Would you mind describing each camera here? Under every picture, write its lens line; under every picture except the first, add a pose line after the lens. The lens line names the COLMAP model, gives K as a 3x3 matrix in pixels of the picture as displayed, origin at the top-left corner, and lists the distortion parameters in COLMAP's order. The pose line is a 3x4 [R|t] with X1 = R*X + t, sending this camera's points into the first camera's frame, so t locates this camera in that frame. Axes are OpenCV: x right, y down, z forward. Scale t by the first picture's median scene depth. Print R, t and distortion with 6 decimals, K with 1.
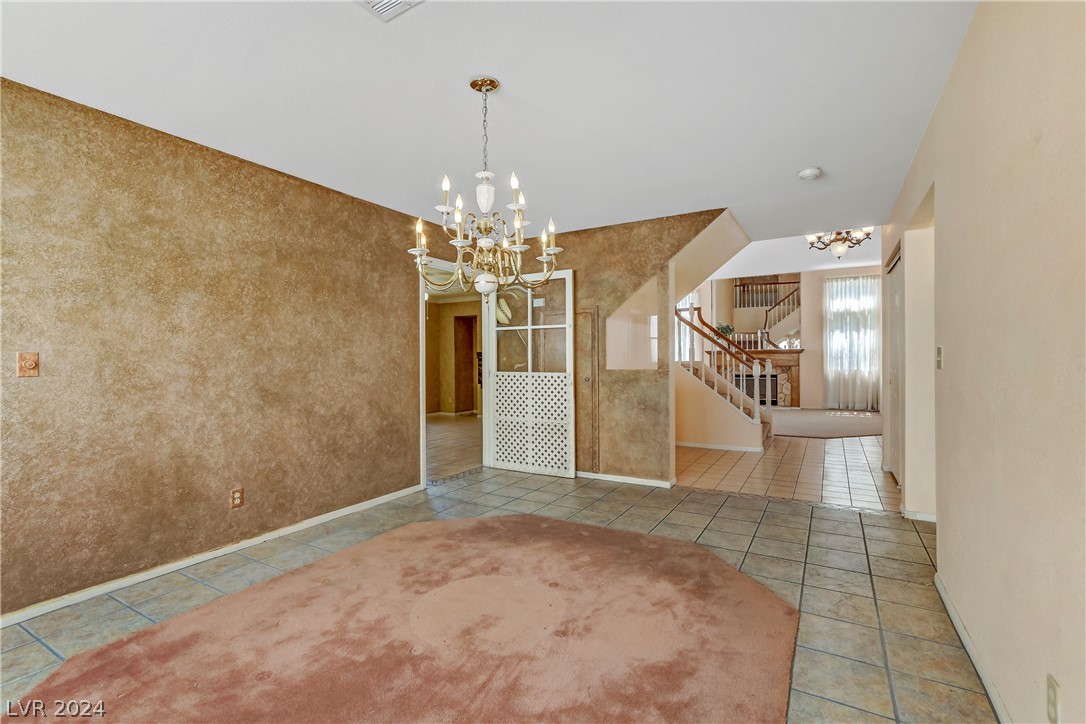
lens RADIAL K [[491.6, 0, 536.0], [0, 491.6, 359.9], [0, 0, 1]] dist [0.000615, 0.001121]
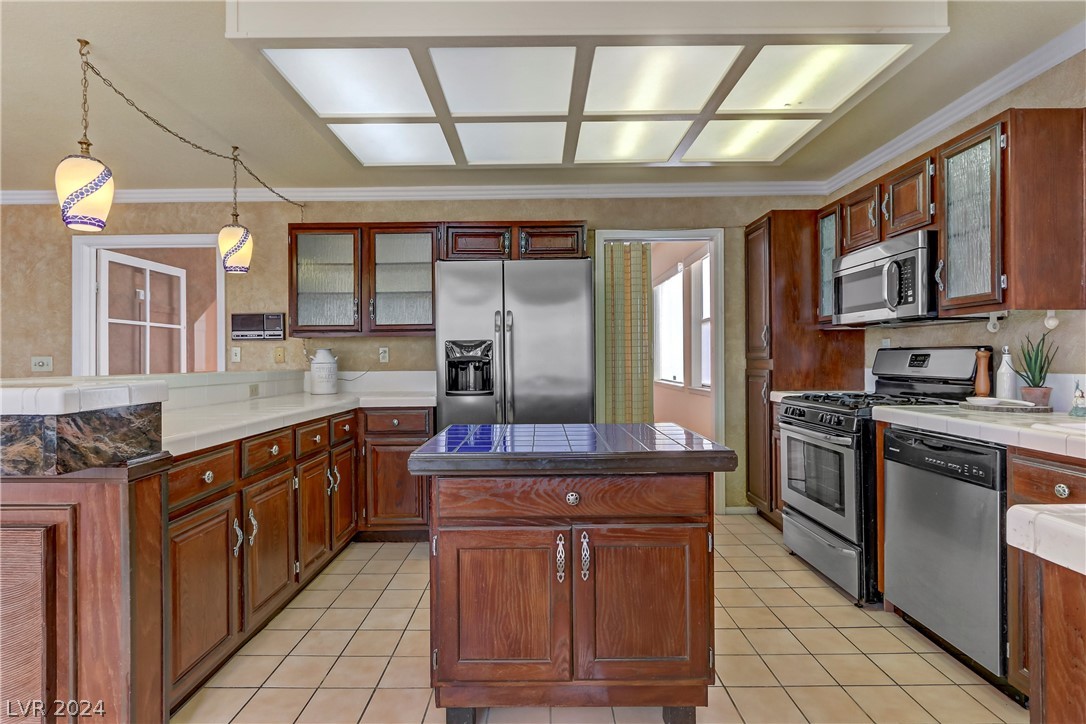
lens RADIAL K [[541.3, 0, 536.1], [0, 541.3, 360.5], [0, 0, 1]] dist [-0.004971, 0.001269]
pose [[-0.506921, 0.009235, 0.861943, -1.144065], [0.012820, 0.999913, -0.003174, 0.007935], [-0.861897, 0.009441, -0.506995, 0.894909]]
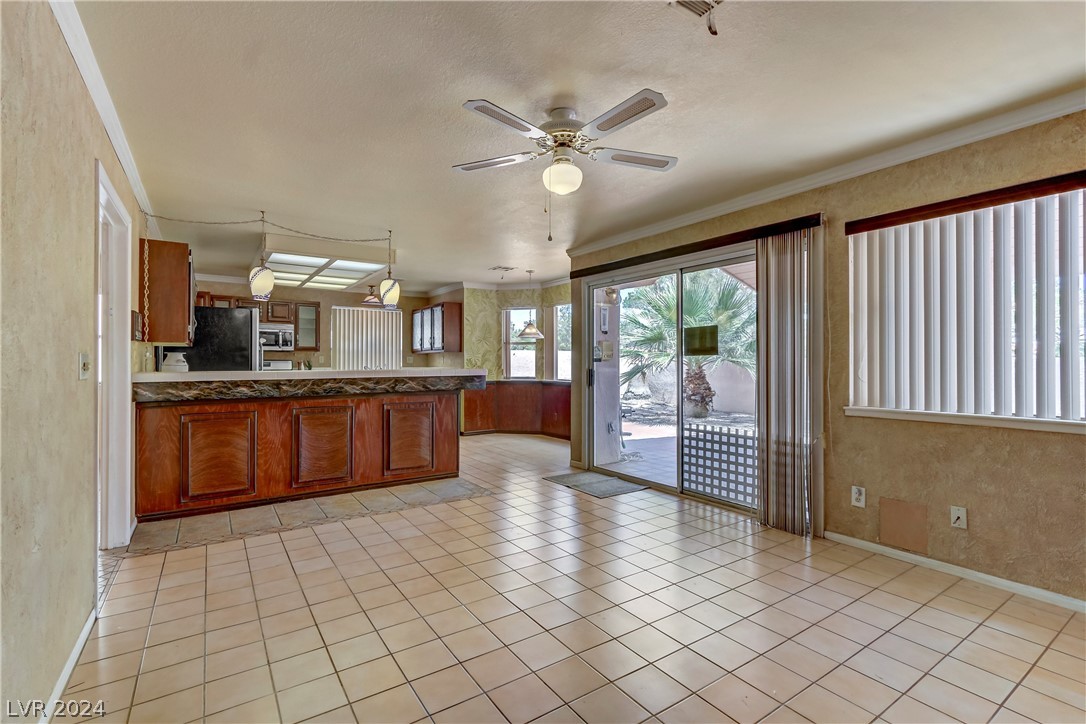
lens RADIAL K [[491.6, 0, 536.0], [0, 491.6, 359.9], [0, 0, 1]] dist [0.000615, 0.001121]
pose [[-0.428514, 0.001855, -0.903533, 0.127509], [0.000641, 0.999998, 0.001749, -0.004269], [0.903535, 0.000170, -0.428514, 1.635019]]
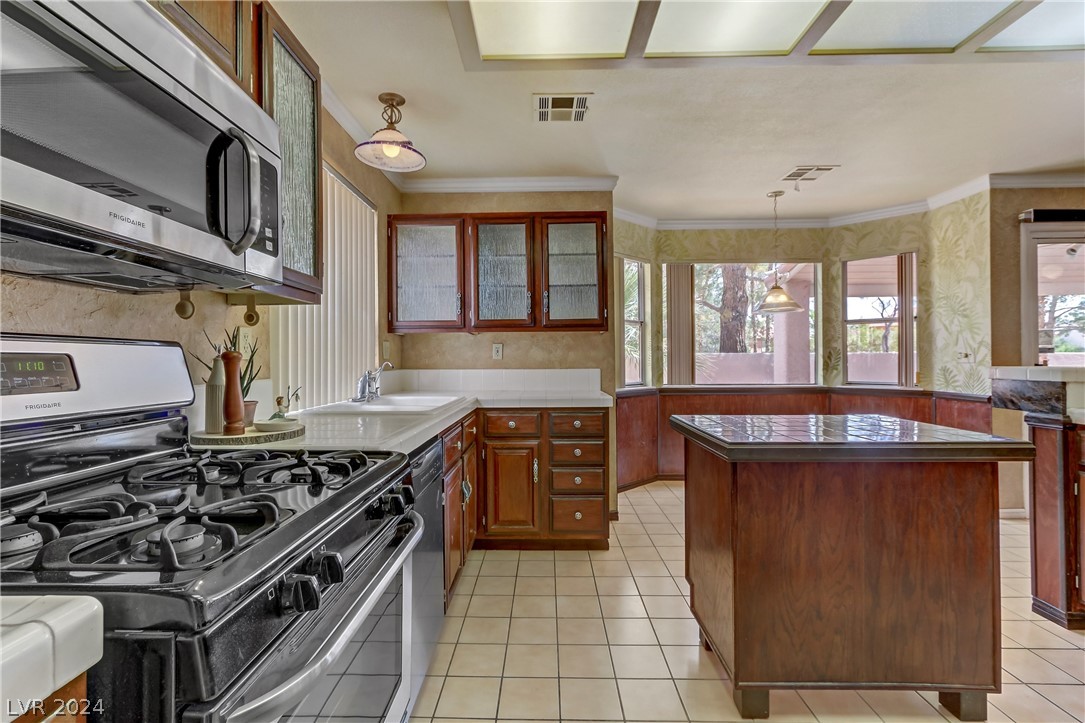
lens RADIAL K [[491.2, 0, 535.5], [0, 491.2, 359.4], [0, 0, 1]] dist [0.000615, 0.001121]
pose [[0.492972, 0.004562, -0.870033, -0.614975], [0.001121, 0.999982, 0.005878, 0.006938], [0.870044, -0.003873, 0.492958, 0.327169]]
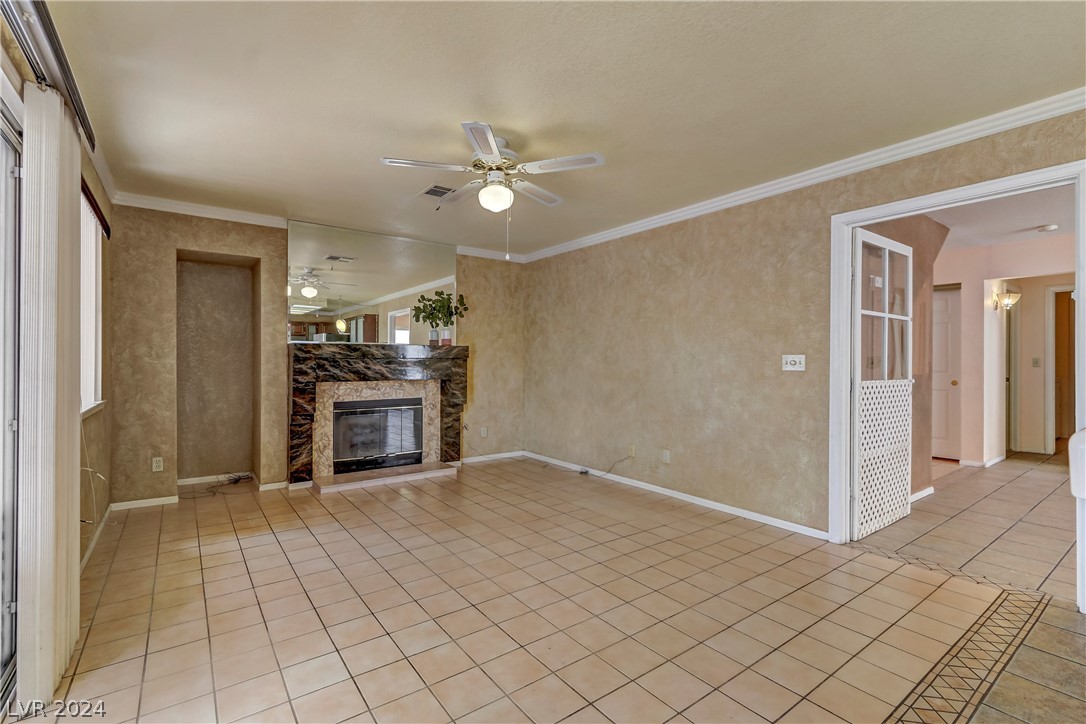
lens RADIAL K [[491.6, 0, 536.0], [0, 491.6, 359.9], [0, 0, 1]] dist [0.000615, 0.001121]
pose [[0.390996, 0.010060, 0.920337, -0.840293], [-0.004347, 0.999949, -0.009083, 0.004842], [-0.920382, -0.000449, 0.391020, 1.181718]]
